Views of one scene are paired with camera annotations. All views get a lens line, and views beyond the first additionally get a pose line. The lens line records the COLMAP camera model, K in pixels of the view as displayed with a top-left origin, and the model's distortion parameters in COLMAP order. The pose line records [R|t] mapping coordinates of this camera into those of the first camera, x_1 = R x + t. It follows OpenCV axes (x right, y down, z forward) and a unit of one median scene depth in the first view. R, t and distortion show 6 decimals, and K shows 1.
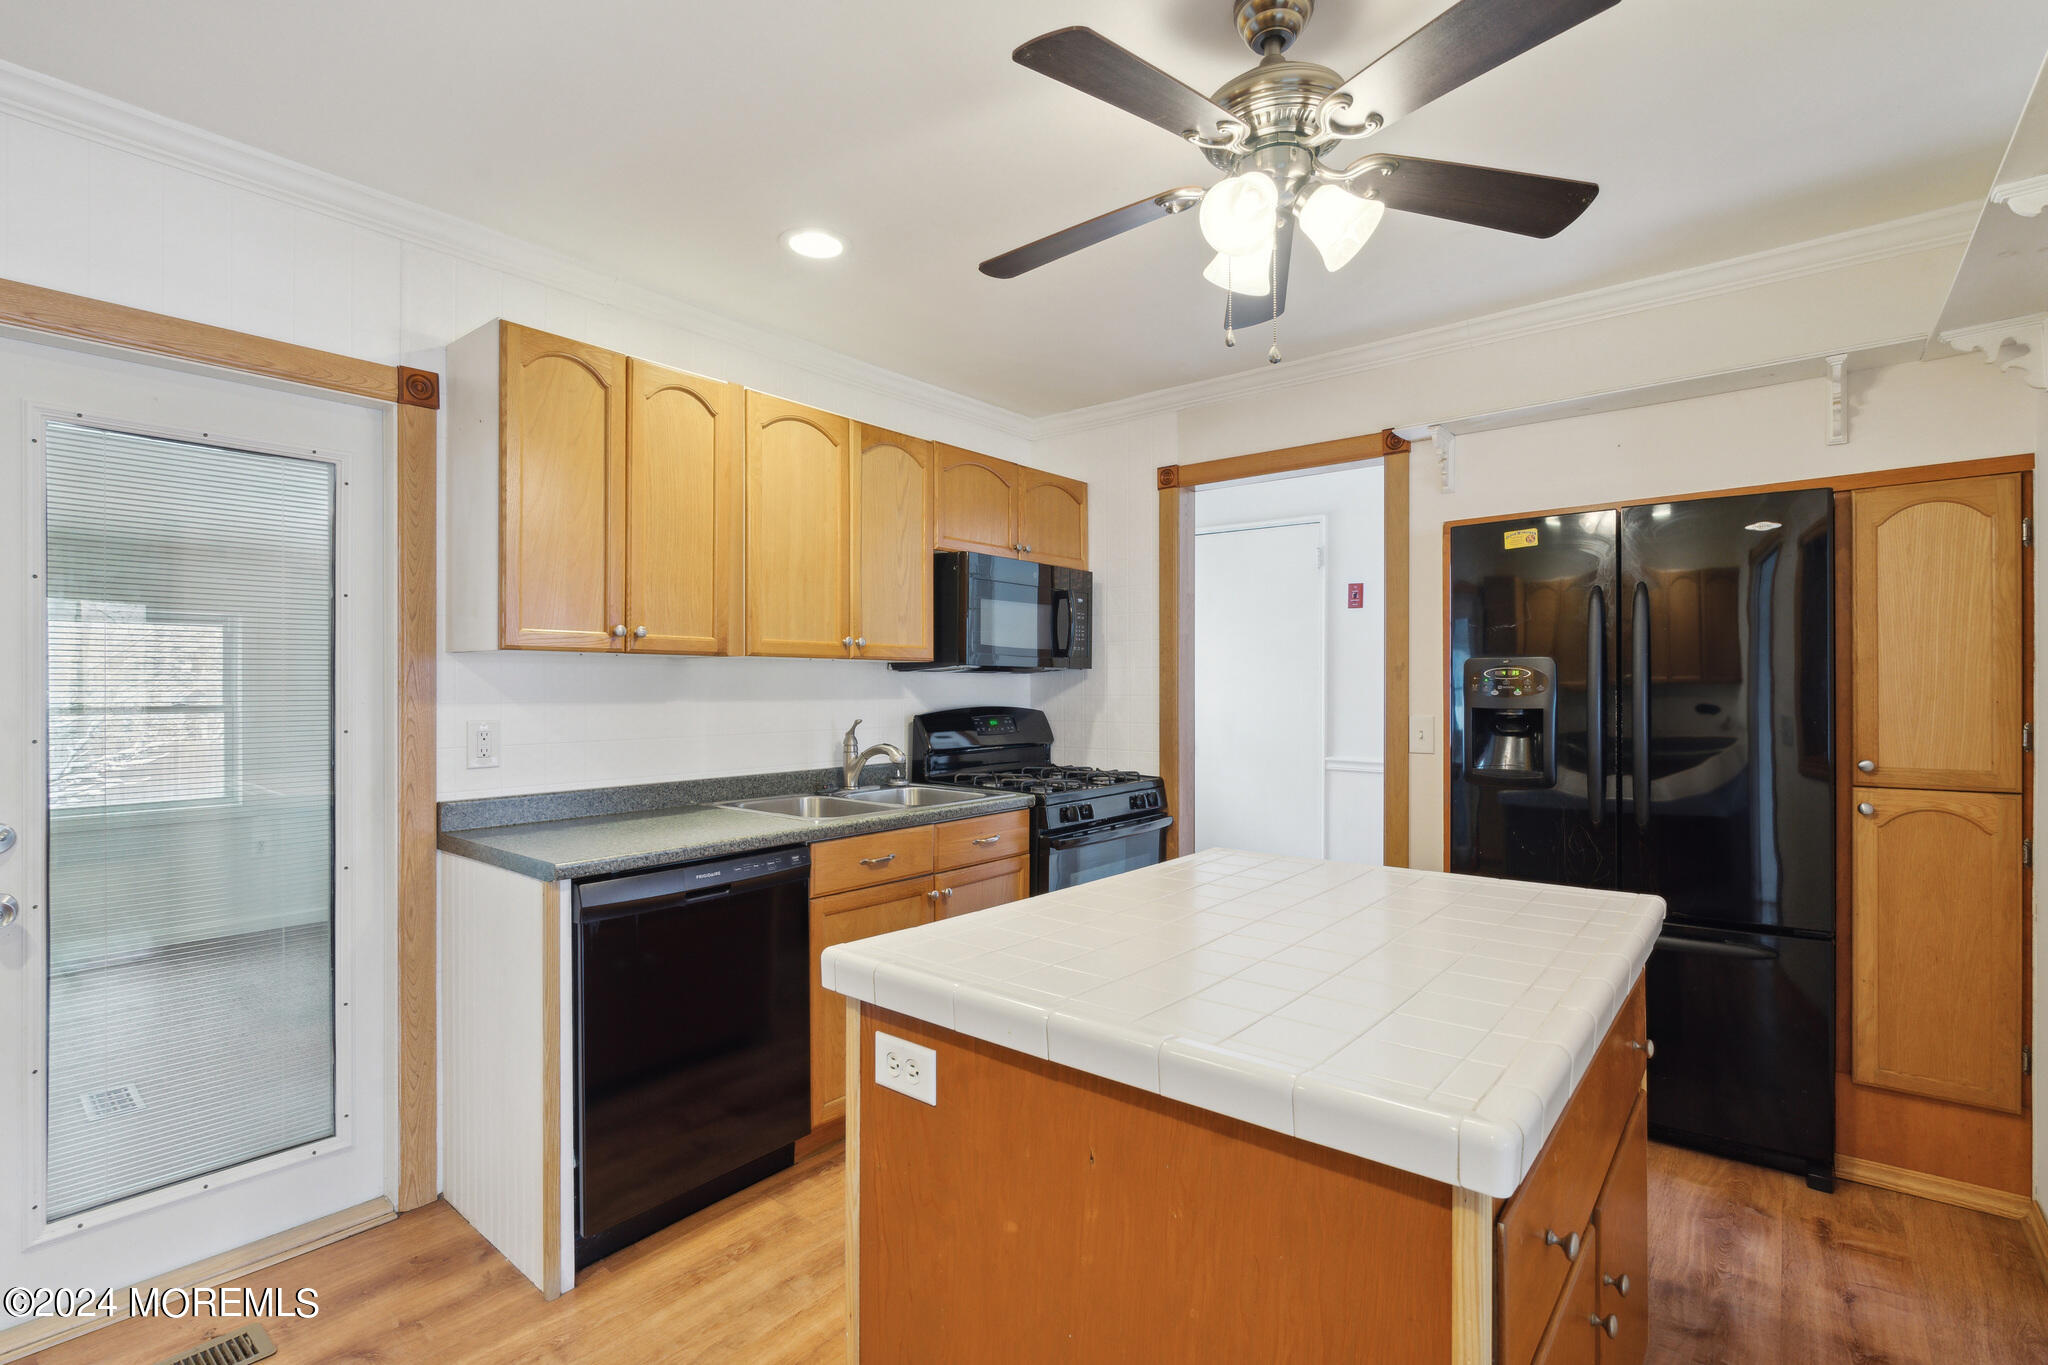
lens RADIAL K [[948.4, 0, 1010.8], [0, 948.4, 697.2], [0, 0, 1]] dist [-0.001595, -0.000019]
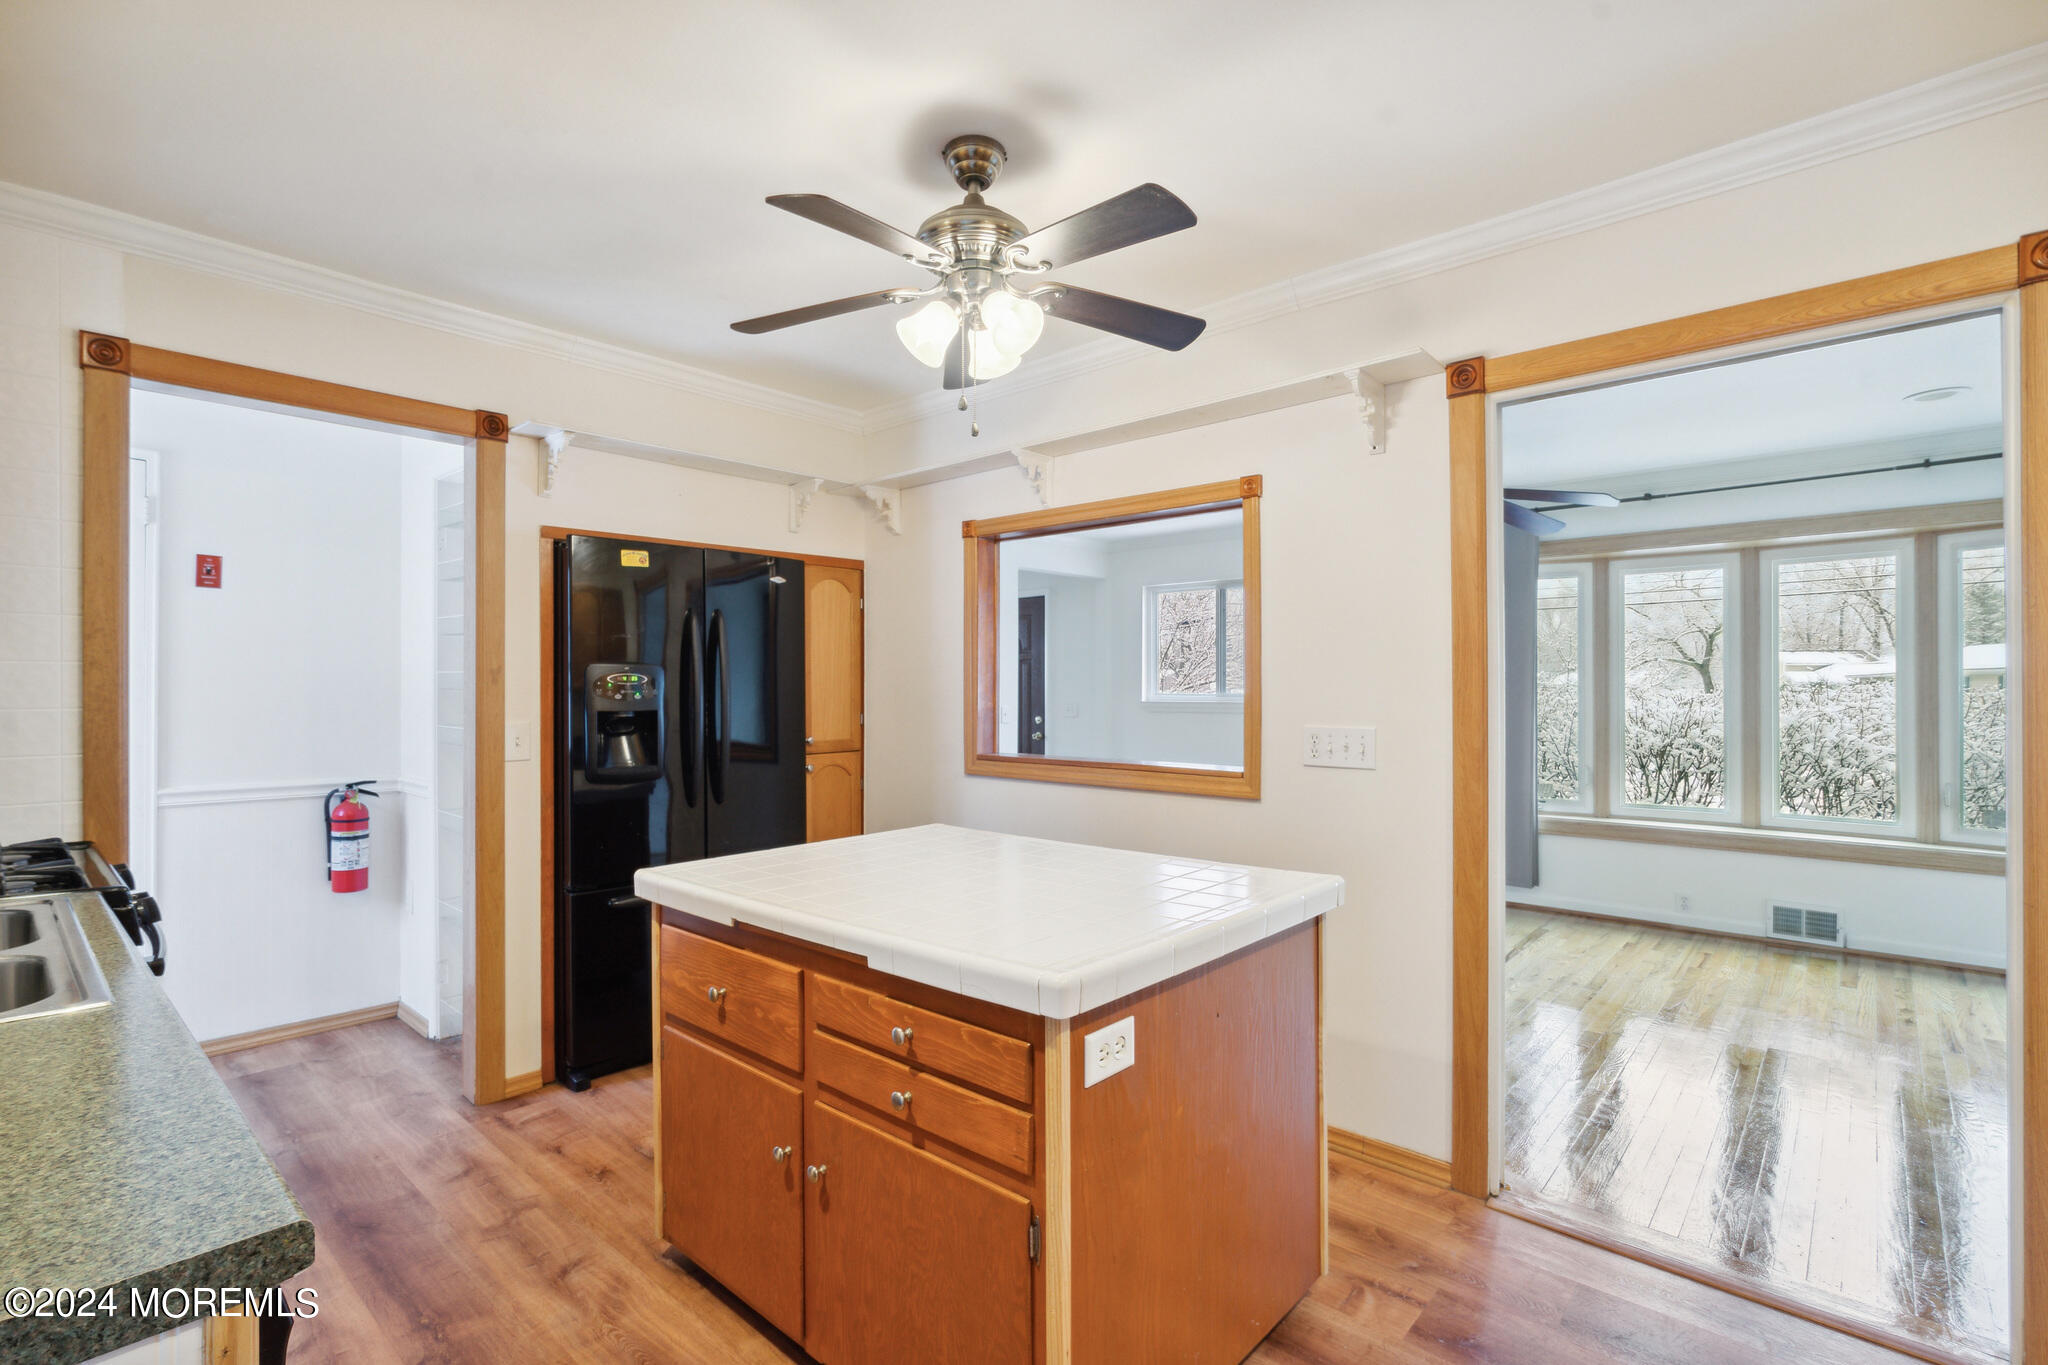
lens RADIAL K [[948.4, 0, 1010.8], [0, 948.4, 697.2], [0, 0, 1]] dist [-0.001595, -0.000019]
pose [[0.041262, -0.005864, 0.999131, -0.707408], [0.013663, 0.999893, 0.005304, -0.004683], [-0.999055, 0.013432, 0.041337, 0.646865]]
